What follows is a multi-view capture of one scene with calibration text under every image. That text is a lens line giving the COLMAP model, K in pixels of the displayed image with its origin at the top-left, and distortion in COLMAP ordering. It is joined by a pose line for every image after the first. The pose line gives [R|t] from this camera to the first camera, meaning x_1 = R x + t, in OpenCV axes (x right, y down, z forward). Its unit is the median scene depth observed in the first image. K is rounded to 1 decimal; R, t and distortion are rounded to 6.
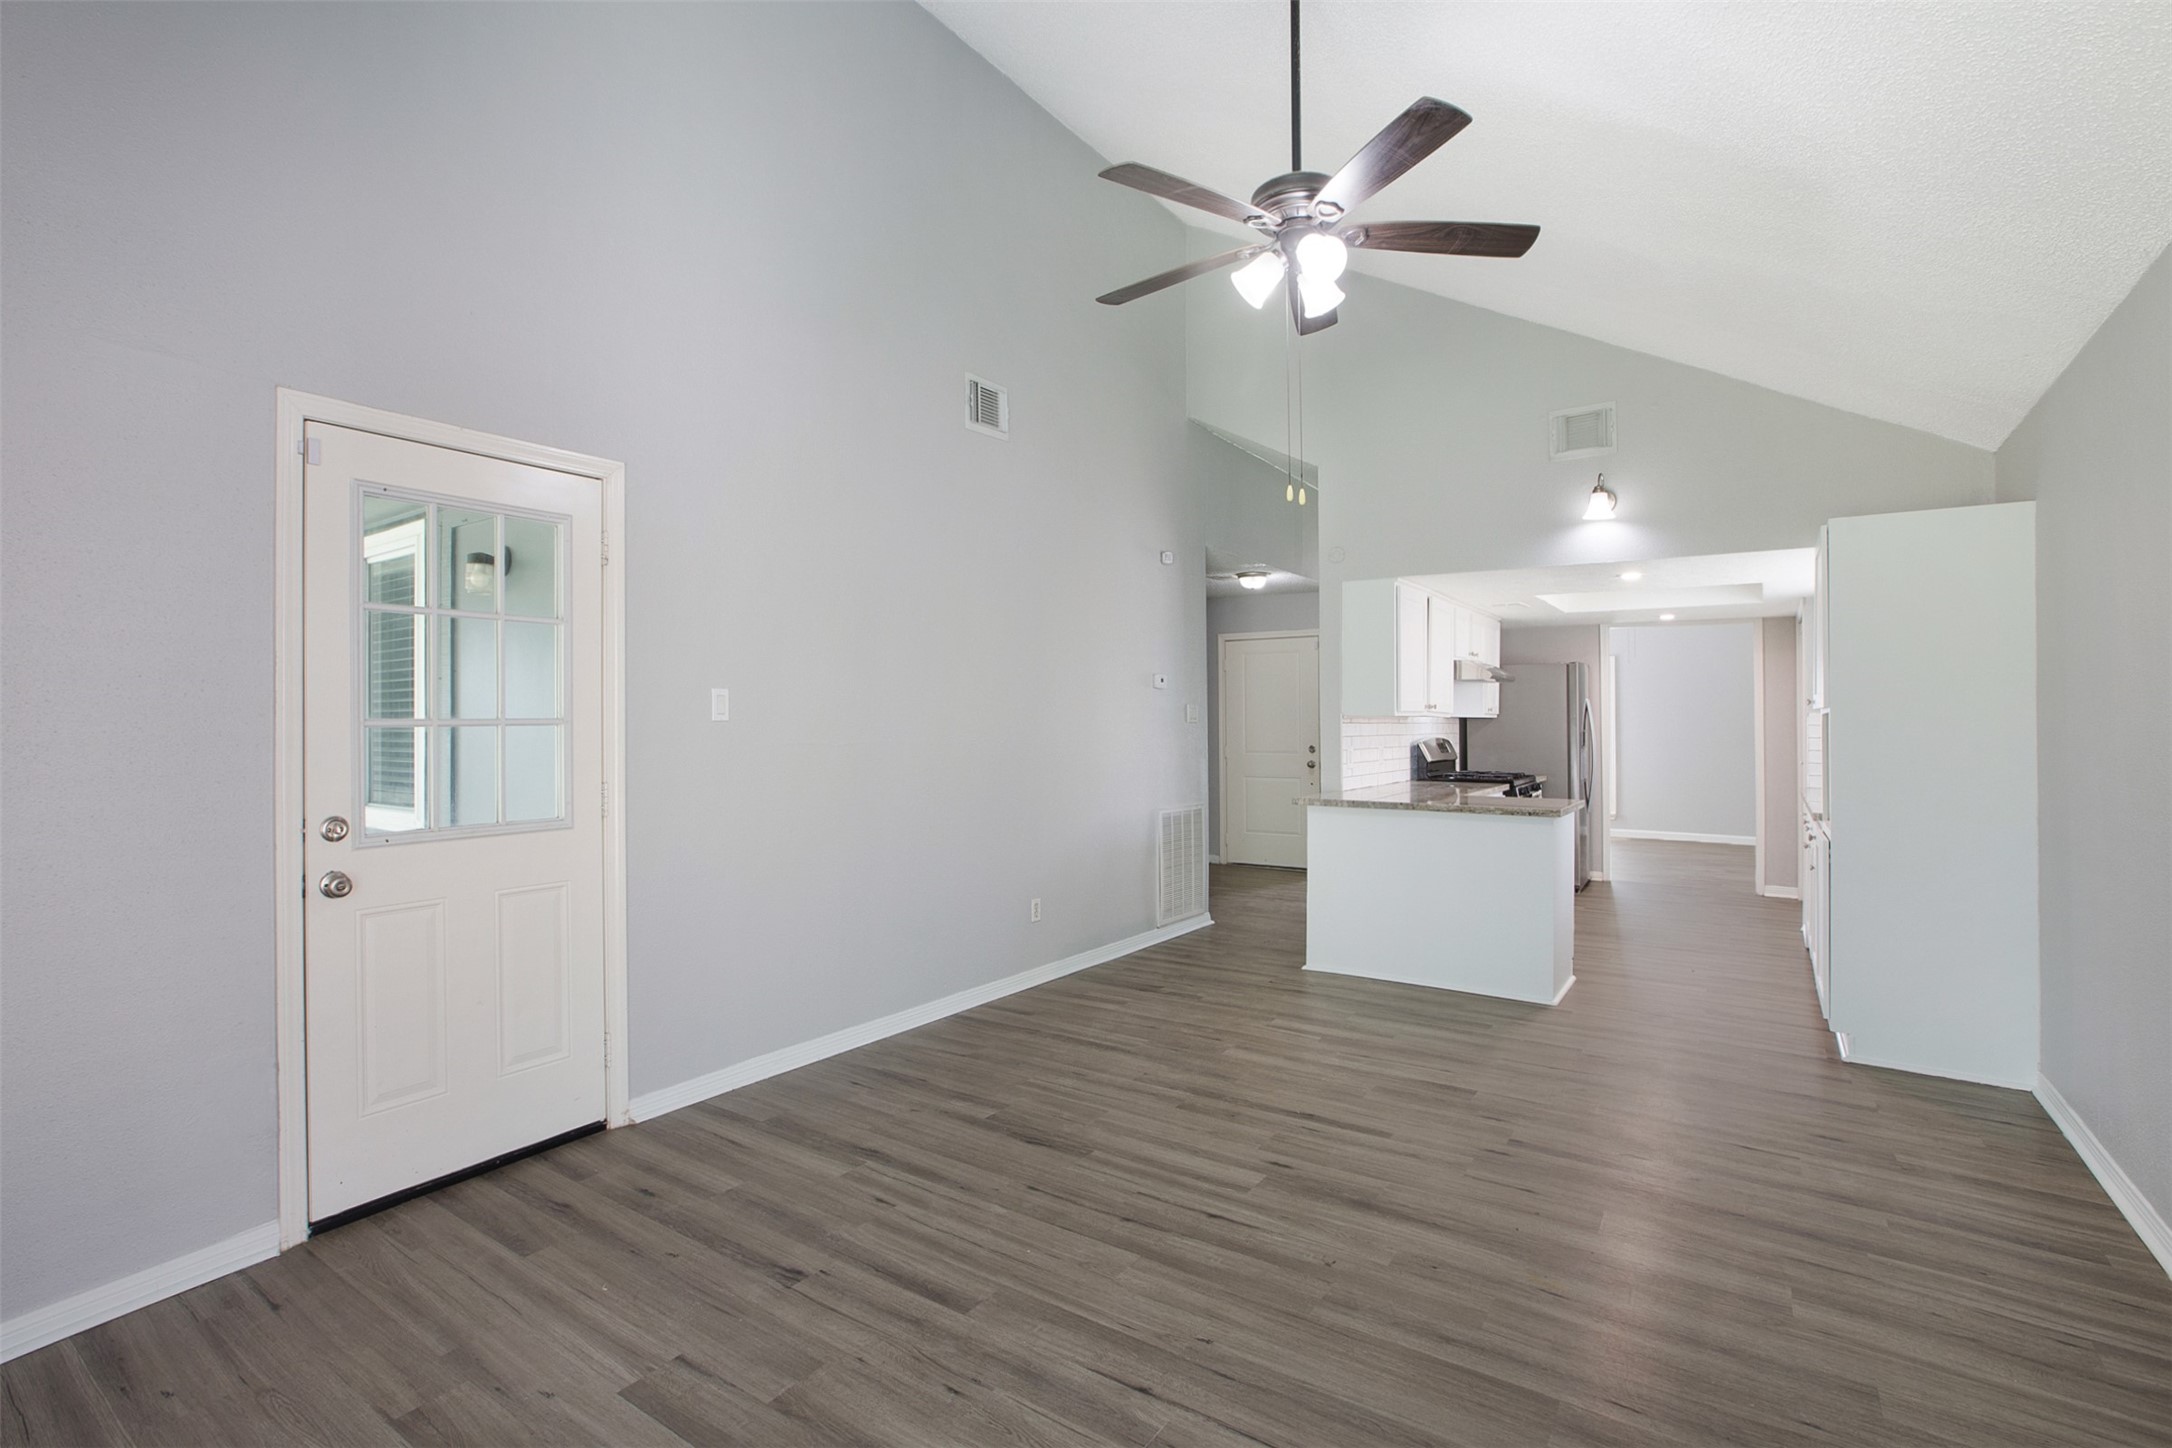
lens RADIAL K [[1011.8, 0, 1086.0], [0, 1011.8, 724.0], [0, 0, 1]] dist [-0.032417, 0.021380]
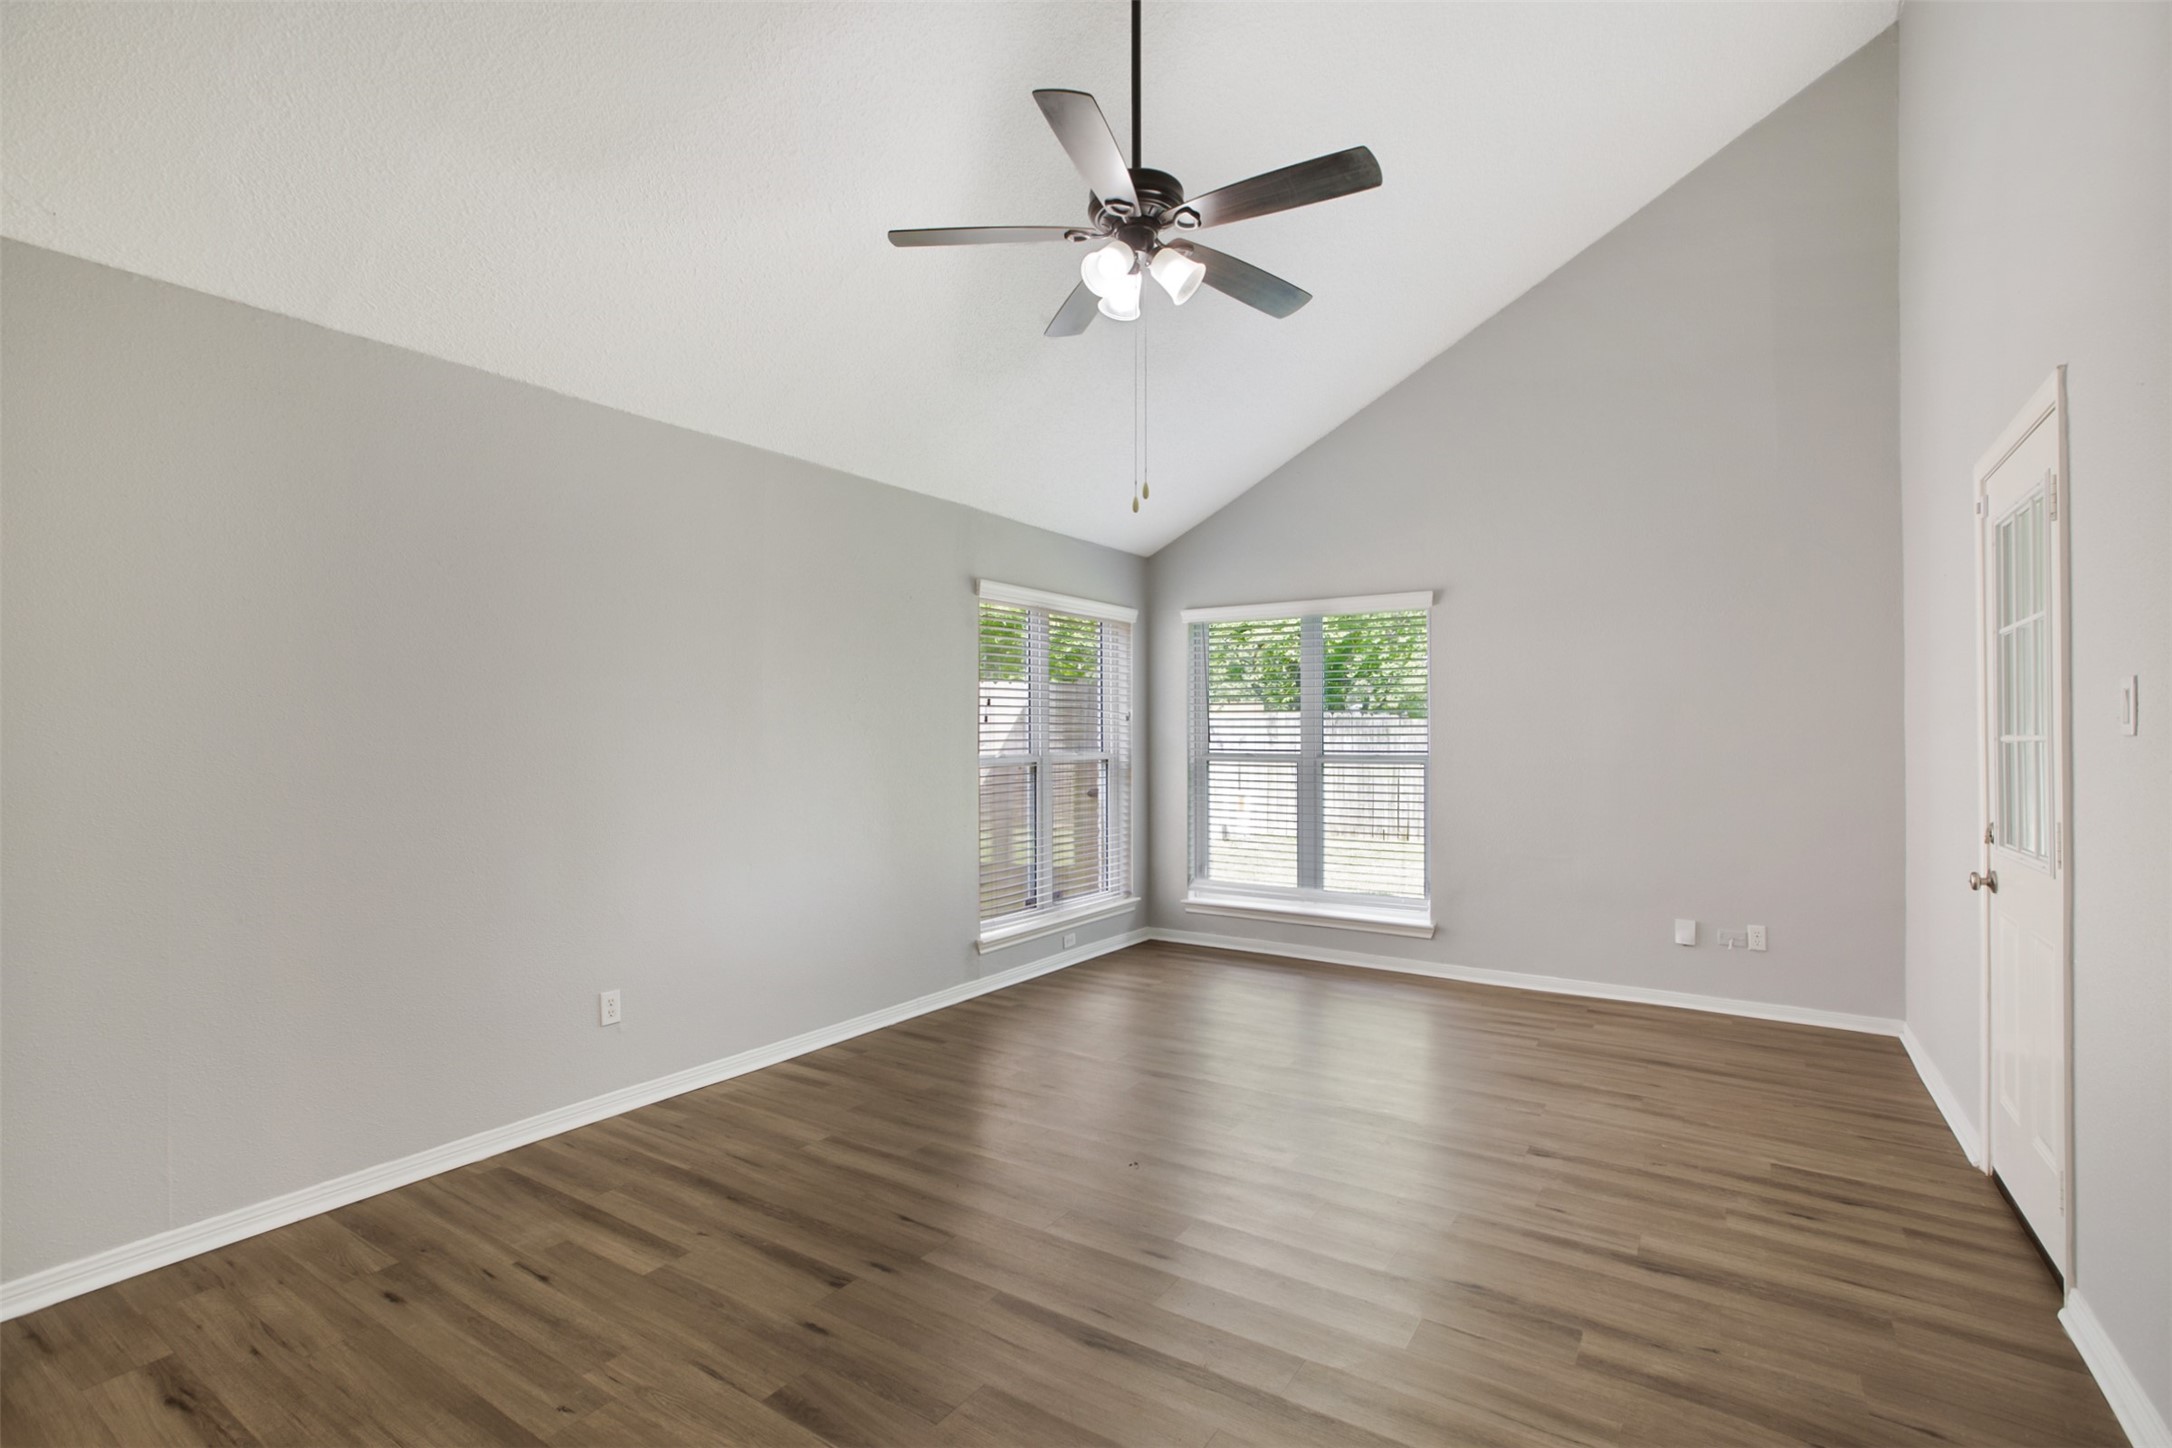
lens RADIAL K [[1011.8, 0, 1086.0], [0, 1011.8, 724.0], [0, 0, 1]] dist [-0.032417, 0.021380]
pose [[-0.999801, -0.004529, -0.019424, 0.268575], [-0.004219, 0.999863, -0.016014, 0.004555], [0.019494, -0.015929, -0.999683, 1.853100]]
